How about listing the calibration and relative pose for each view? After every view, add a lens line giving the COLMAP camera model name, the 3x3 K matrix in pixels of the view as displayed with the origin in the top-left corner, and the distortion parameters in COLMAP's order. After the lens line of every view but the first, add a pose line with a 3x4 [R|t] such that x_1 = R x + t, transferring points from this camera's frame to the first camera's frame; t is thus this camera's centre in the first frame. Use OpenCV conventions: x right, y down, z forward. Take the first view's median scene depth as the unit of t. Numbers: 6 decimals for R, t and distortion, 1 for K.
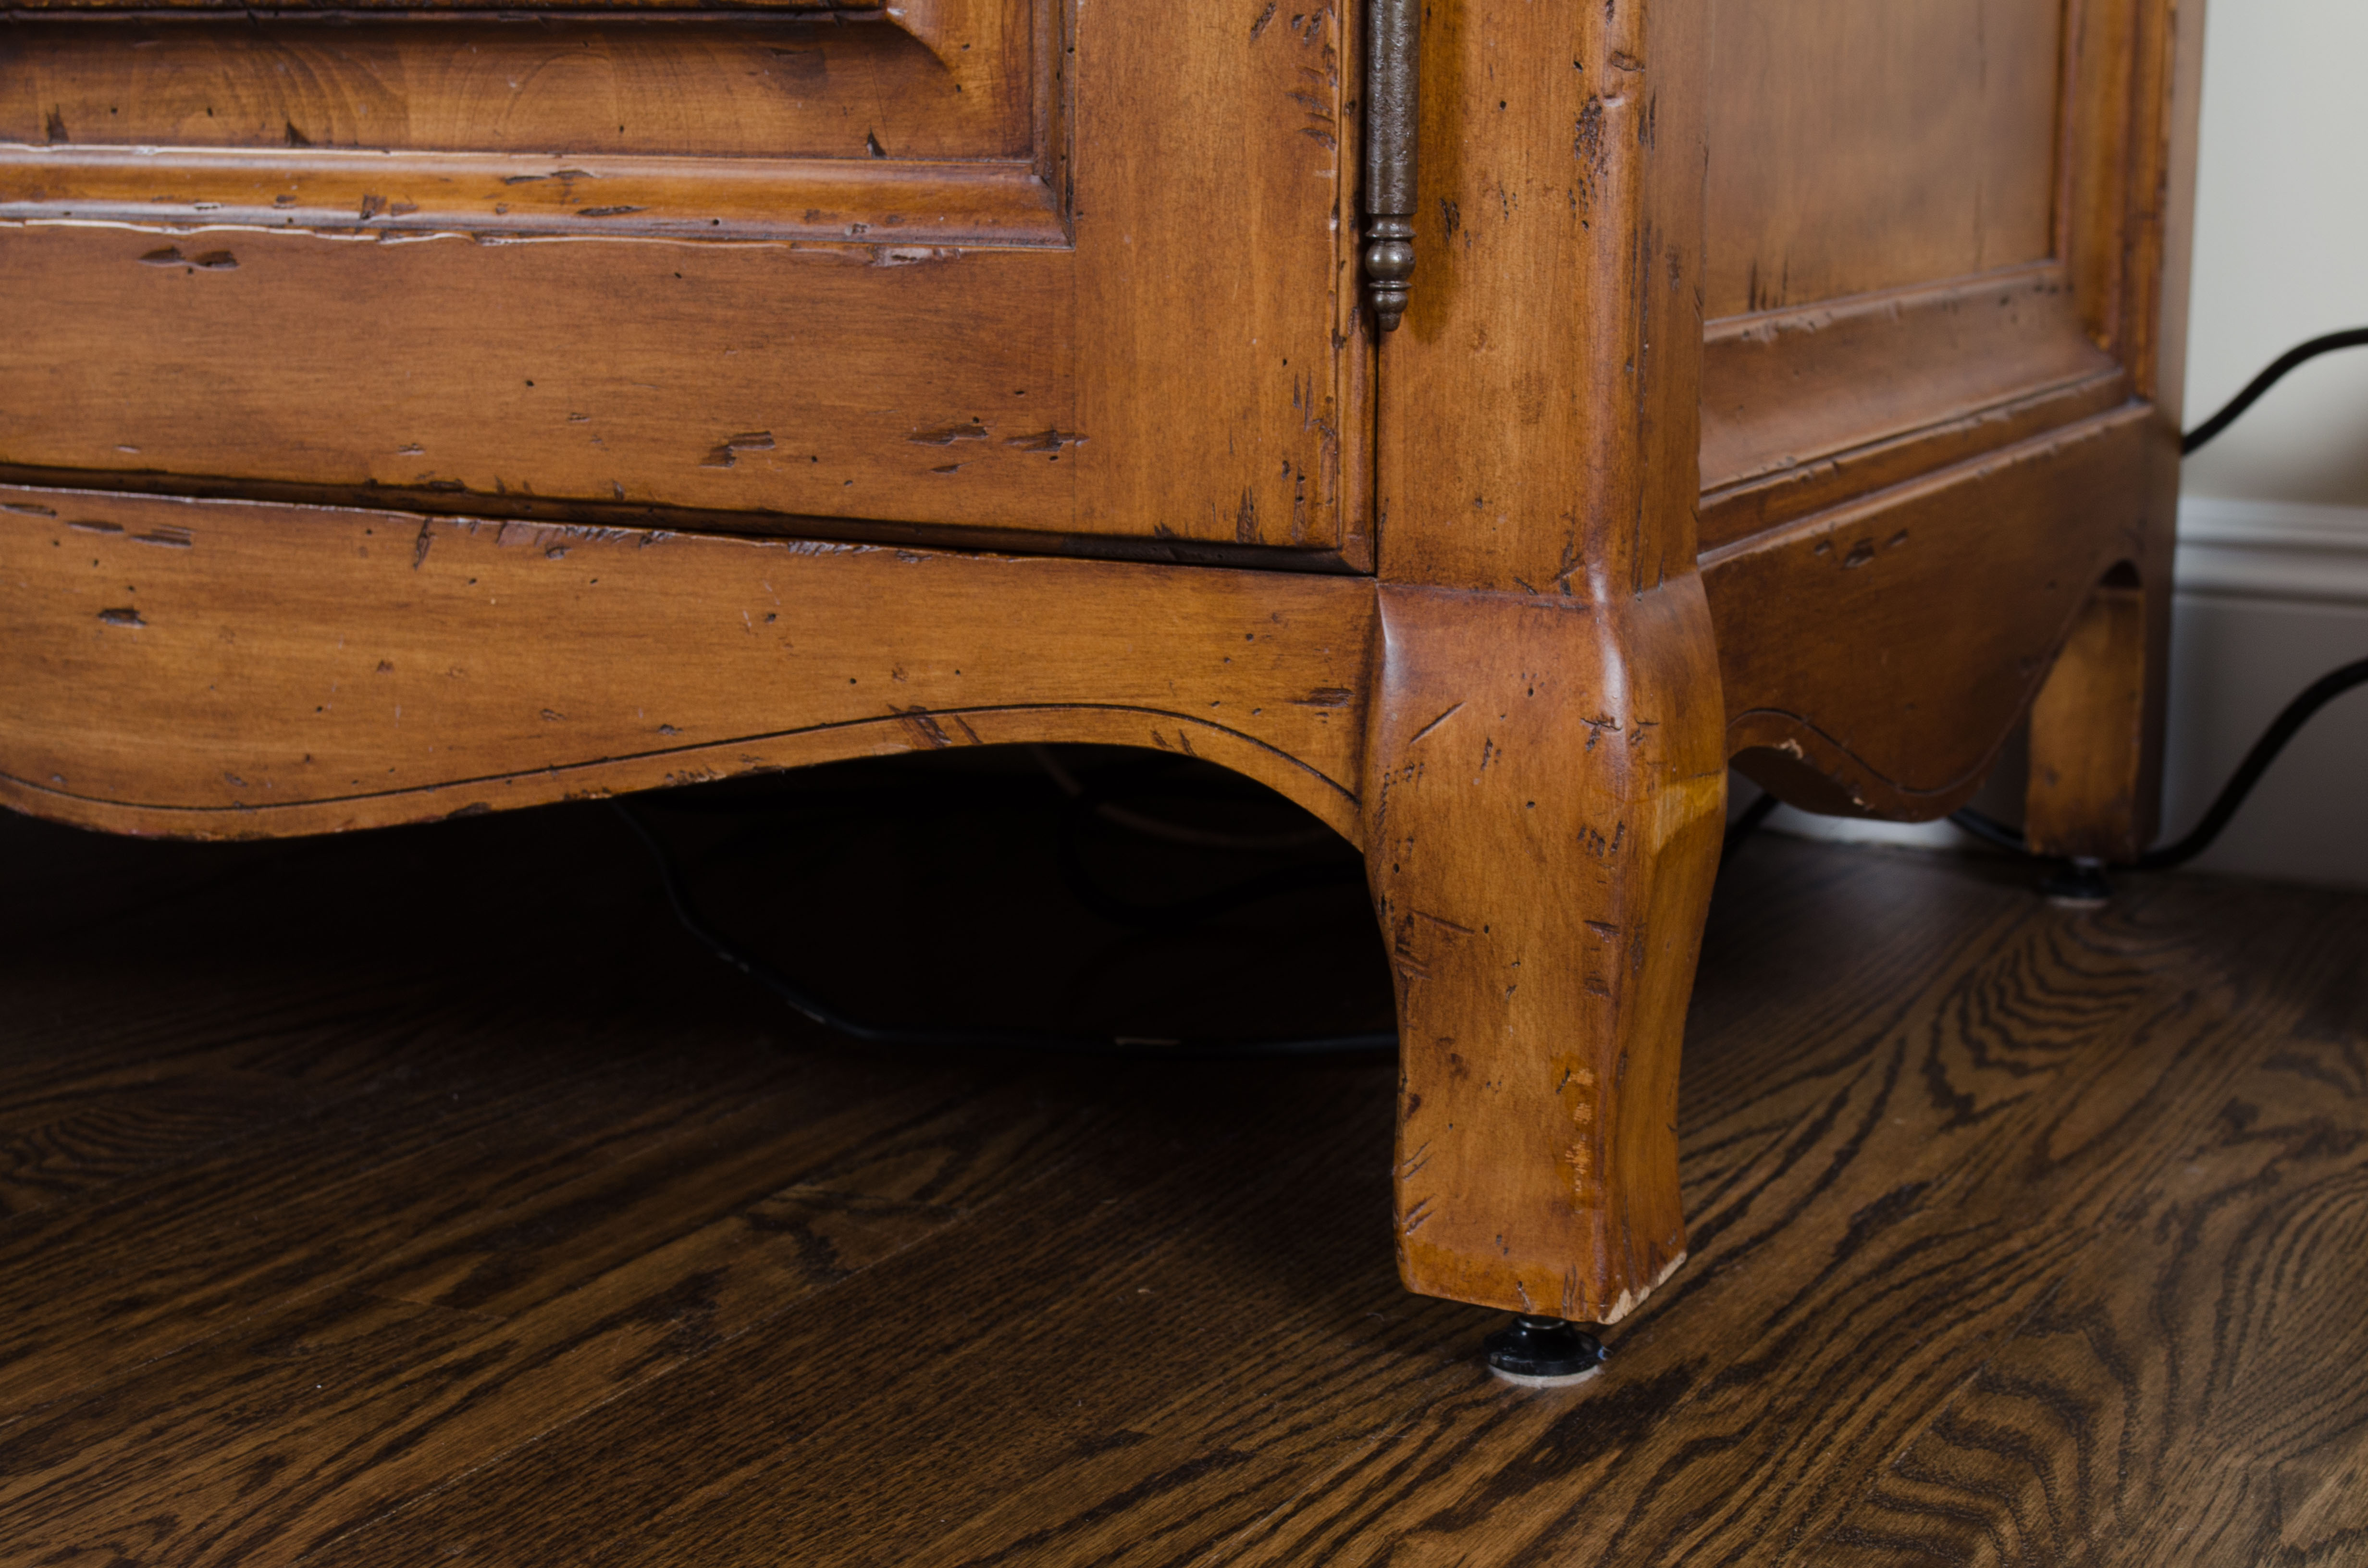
lens RADIAL K [[3901.8, 0, 1205.5], [0, 3901.8, 796.0], [0, 0, 1]] dist [0.002782, 0.000000]
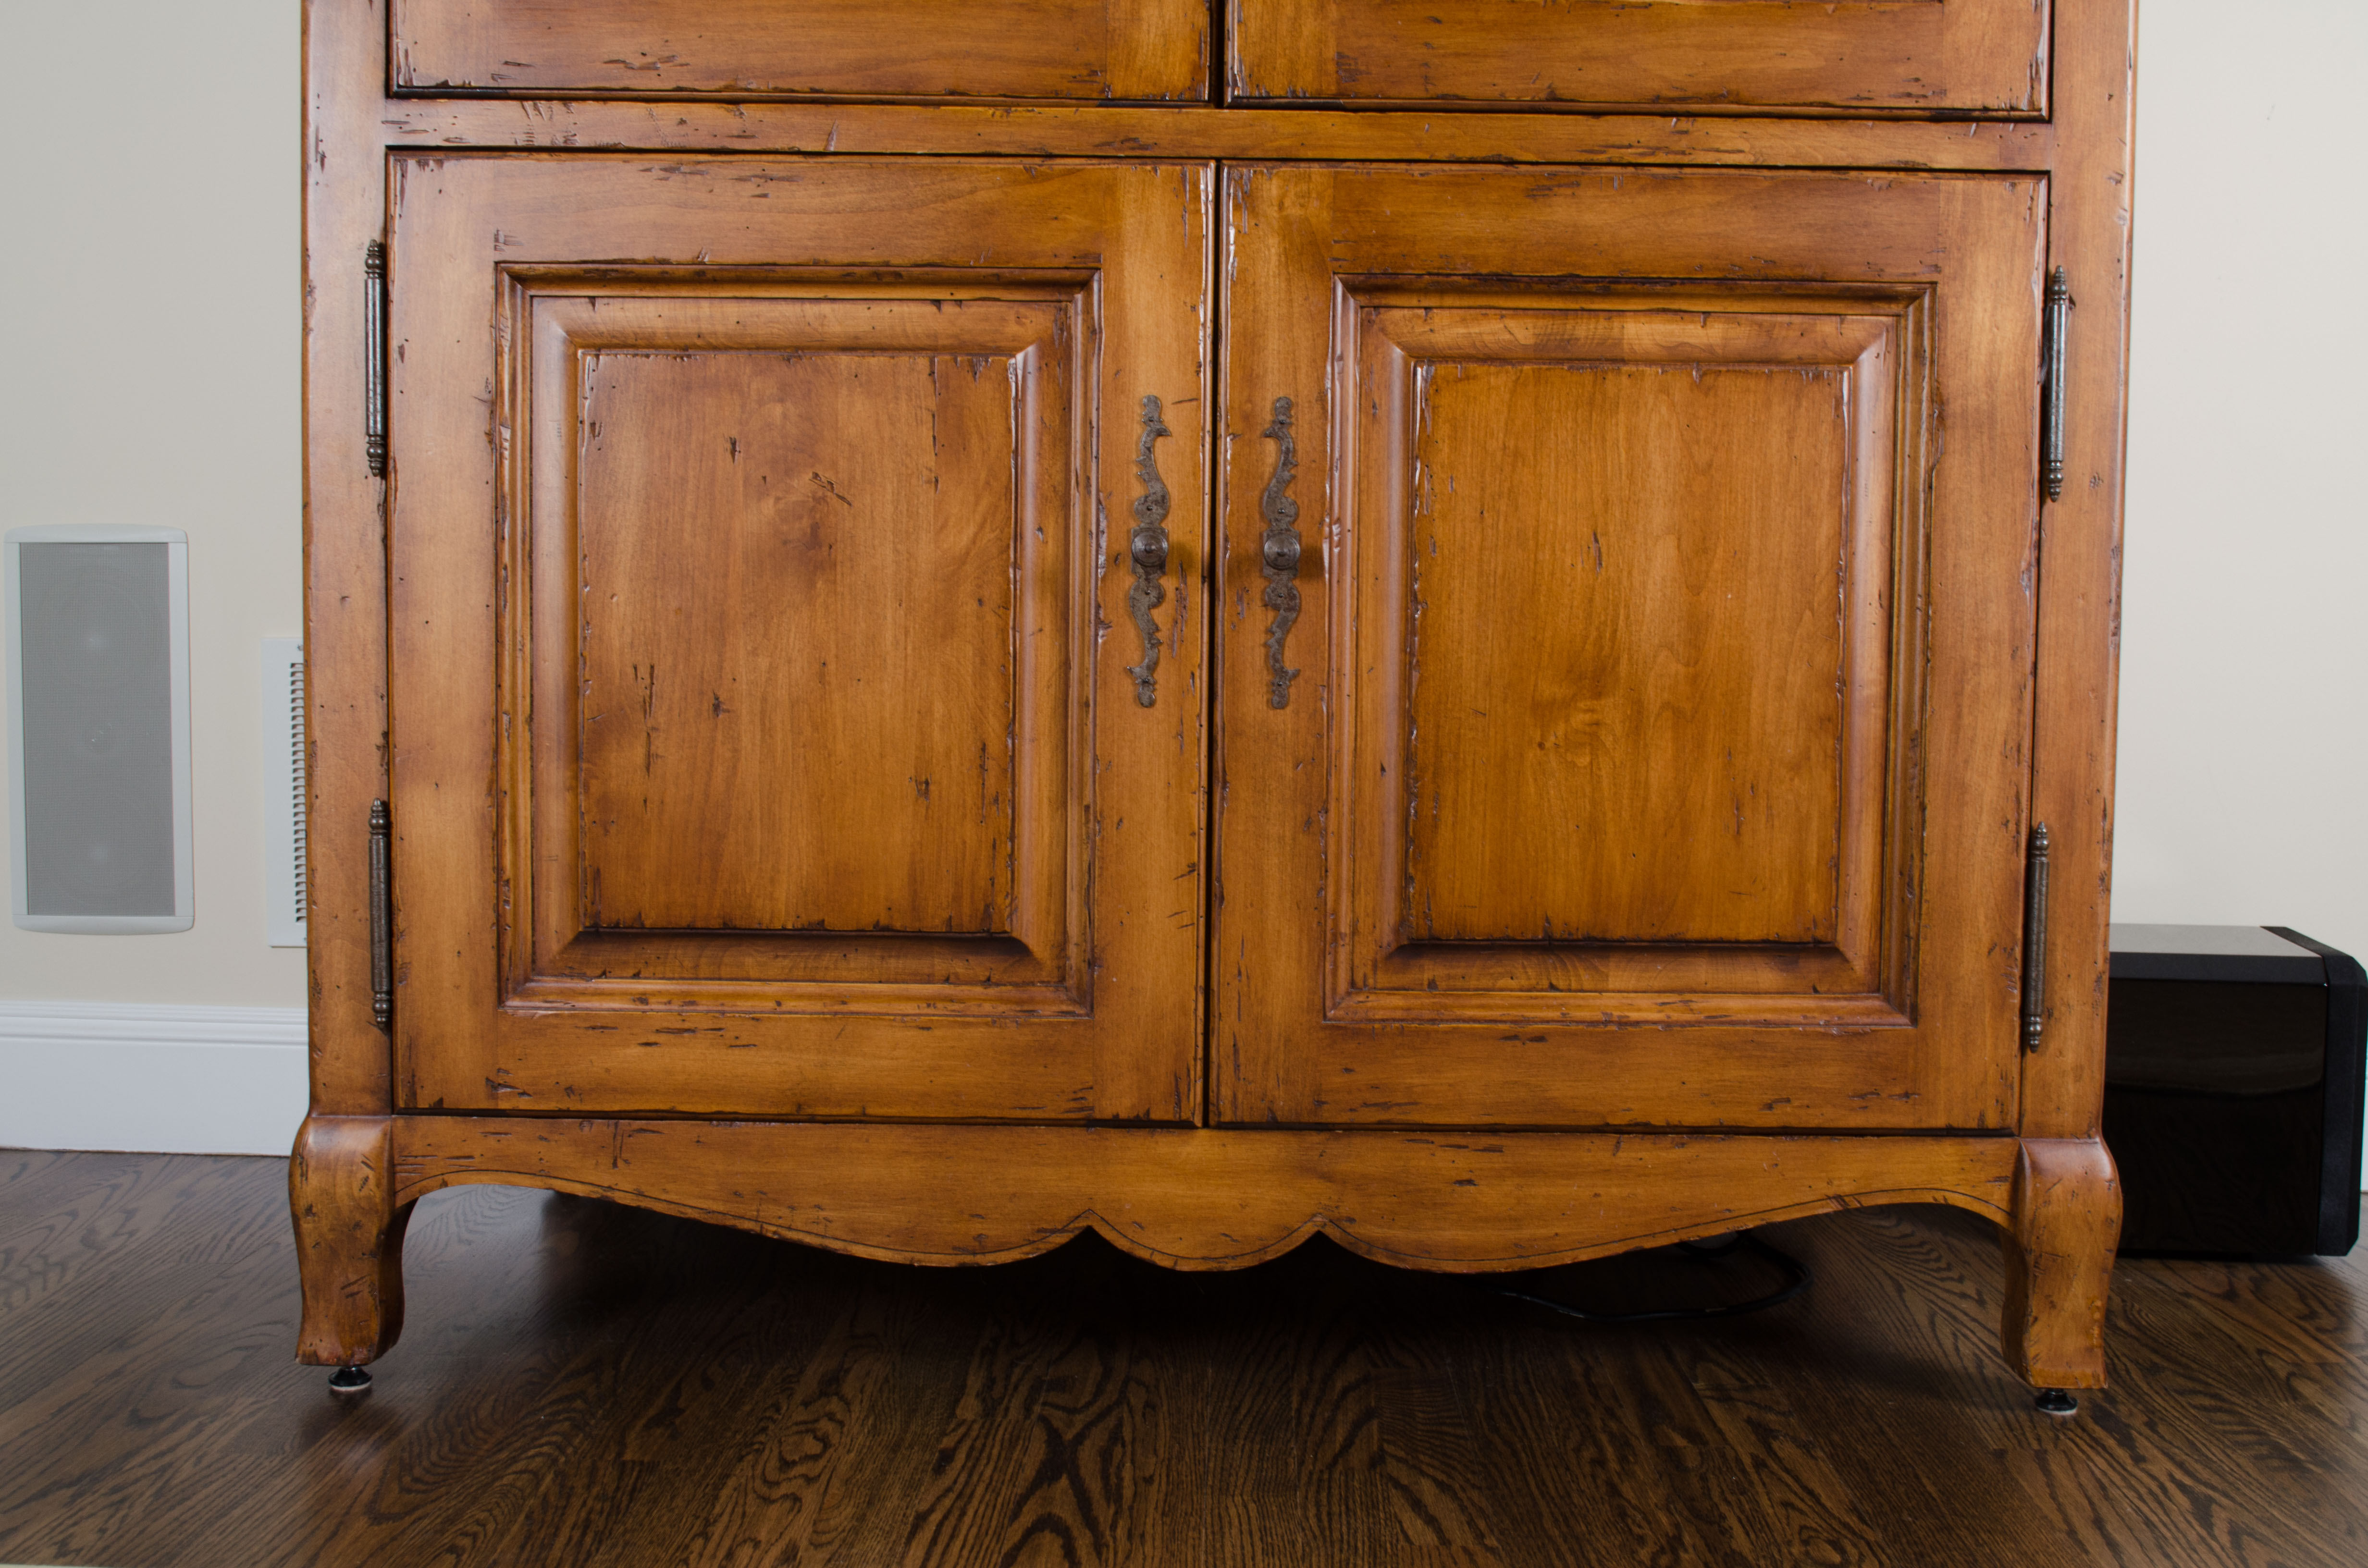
lens RADIAL K [[2484.4, 0, 1208.9], [0, 2484.4, 796.4], [0, 0, 1]] dist [-0.060517, 0.000000]
pose [[0.903294, -0.026367, 0.428212, -1.199910], [0.074168, 0.992679, -0.095329, -0.166914], [-0.422563, 0.117869, 0.898636, -0.386281]]
